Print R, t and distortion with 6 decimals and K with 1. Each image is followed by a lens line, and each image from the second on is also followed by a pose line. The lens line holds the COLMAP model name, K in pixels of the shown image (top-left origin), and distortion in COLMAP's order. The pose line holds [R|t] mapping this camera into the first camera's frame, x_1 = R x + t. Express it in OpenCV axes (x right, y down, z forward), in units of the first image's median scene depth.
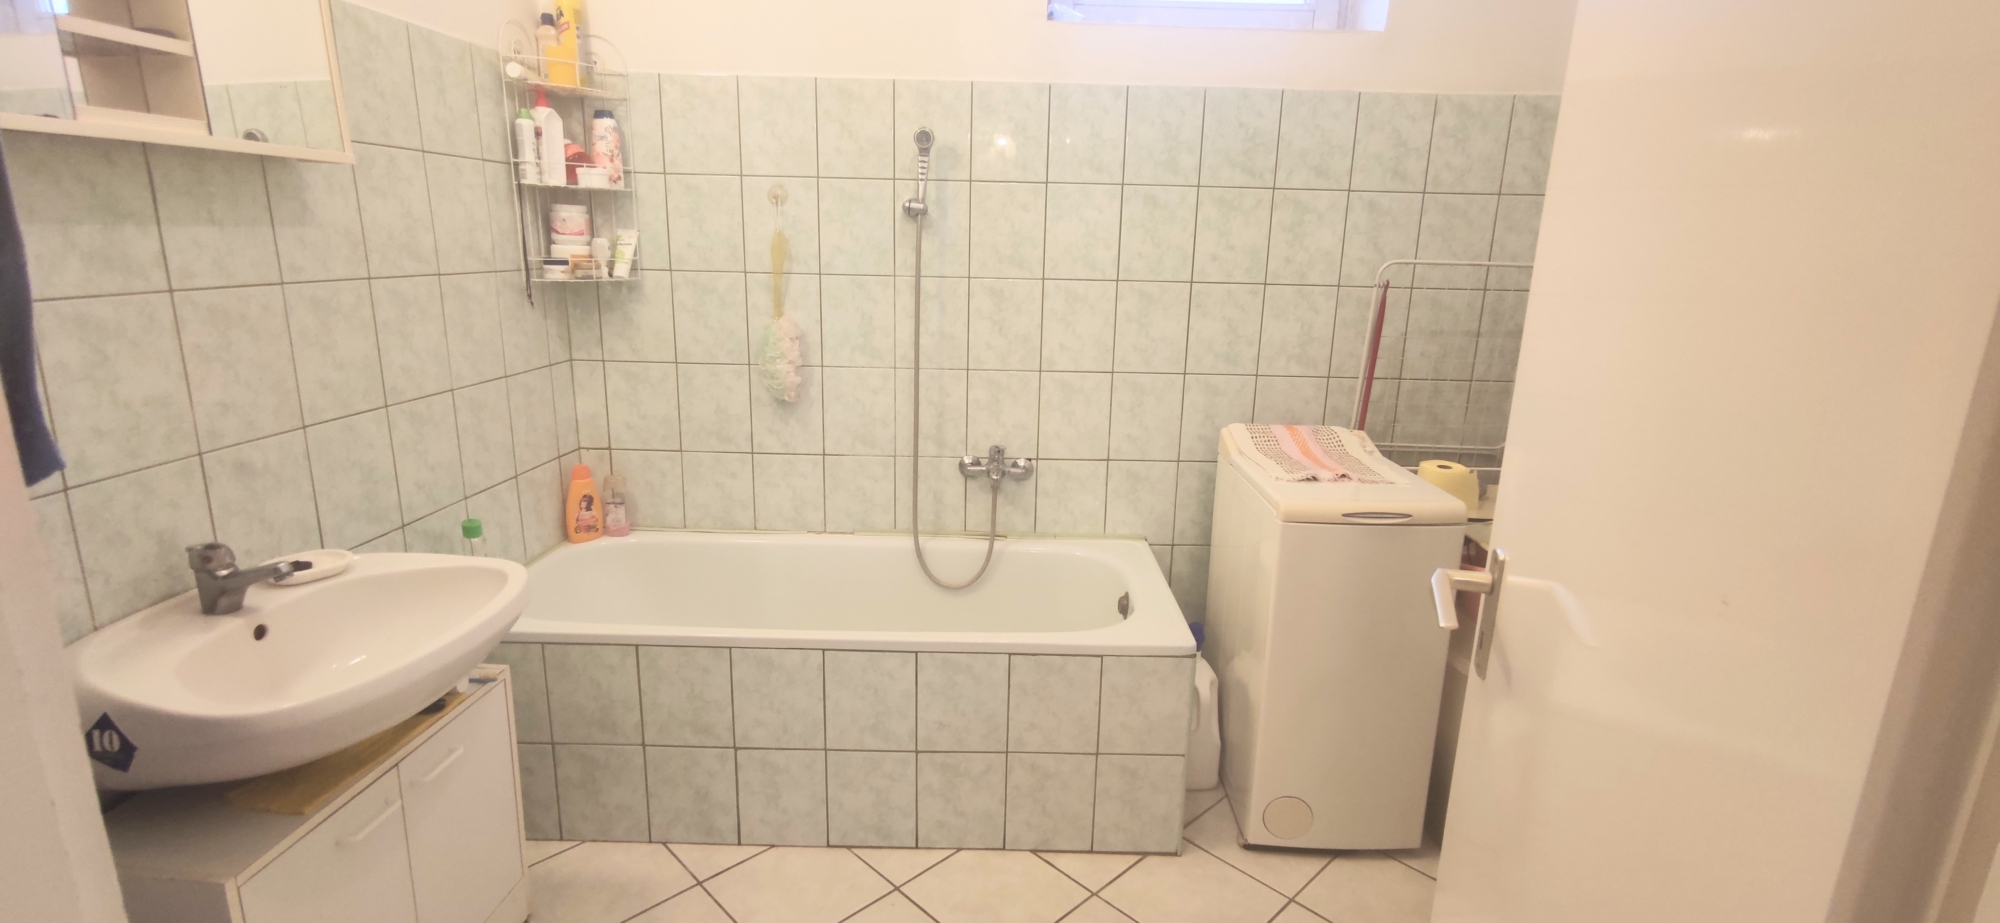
lens RADIAL K [[895.7, 0, 1000.0], [0, 895.7, 461.5], [0, 0, 1]] dist [-0.002426, -0.012143]
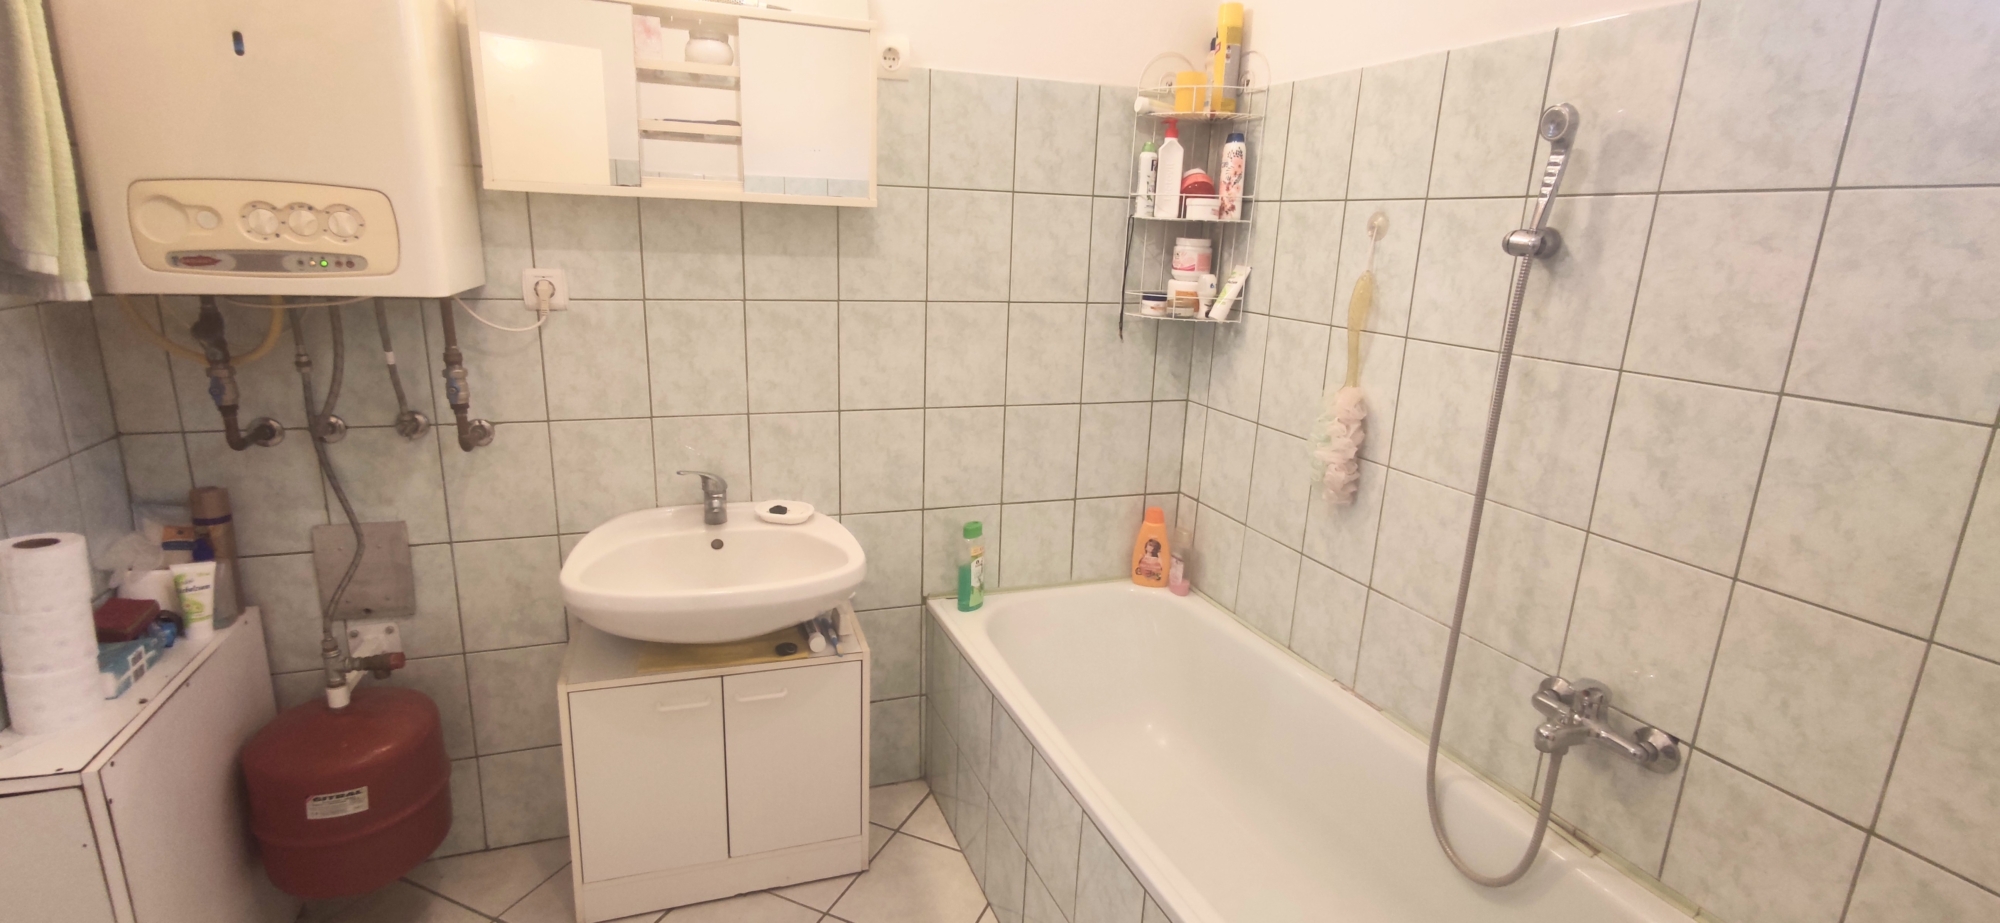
lens RADIAL K [[907.5, 0, 1000.5], [0, 907.5, 458.6], [0, 0, 1]] dist [0.000661, 0.001105]
pose [[0.368980, 0.217801, -0.903558, 0.349311], [-0.248000, 0.959981, 0.130128, -0.137391], [0.895740, 0.176067, 0.408228, 0.464928]]
